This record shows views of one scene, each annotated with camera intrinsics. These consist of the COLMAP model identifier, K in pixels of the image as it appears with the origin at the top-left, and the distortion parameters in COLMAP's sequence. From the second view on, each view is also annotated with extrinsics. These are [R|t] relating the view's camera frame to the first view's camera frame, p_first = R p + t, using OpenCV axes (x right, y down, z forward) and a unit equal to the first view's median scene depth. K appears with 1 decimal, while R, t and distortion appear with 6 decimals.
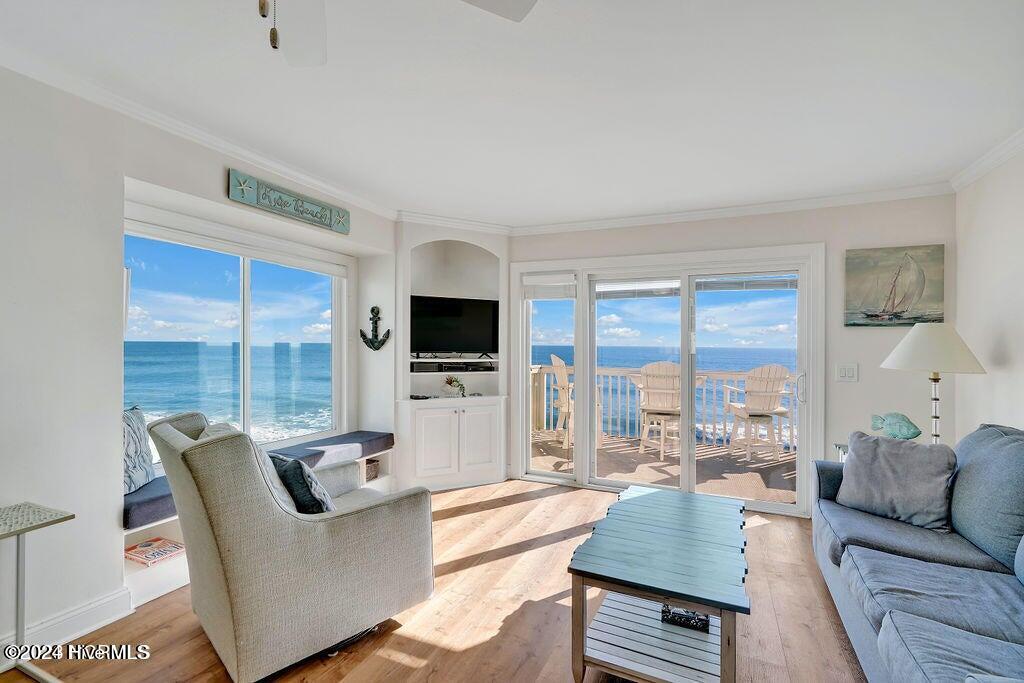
lens RADIAL K [[455.5, 0, 508.7], [0, 455.5, 351.1], [0, 0, 1]] dist [-0.008710, 0.000589]
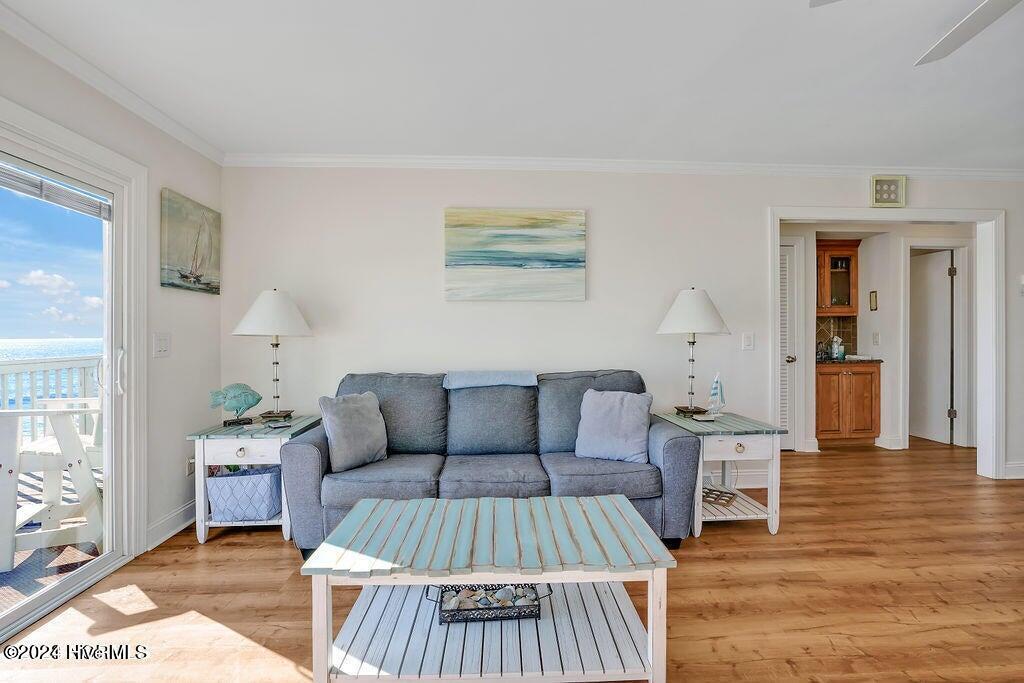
lens RADIAL K [[467.5, 0, 515.3], [0, 467.5, 337.2], [0, 0, 1]] dist [-0.019154, 0.006134]
pose [[-0.468318, -0.010297, 0.883500, -0.225651], [0.013928, 0.999722, 0.019035, 0.024964], [-0.883450, 0.021220, -0.468044, 0.789022]]
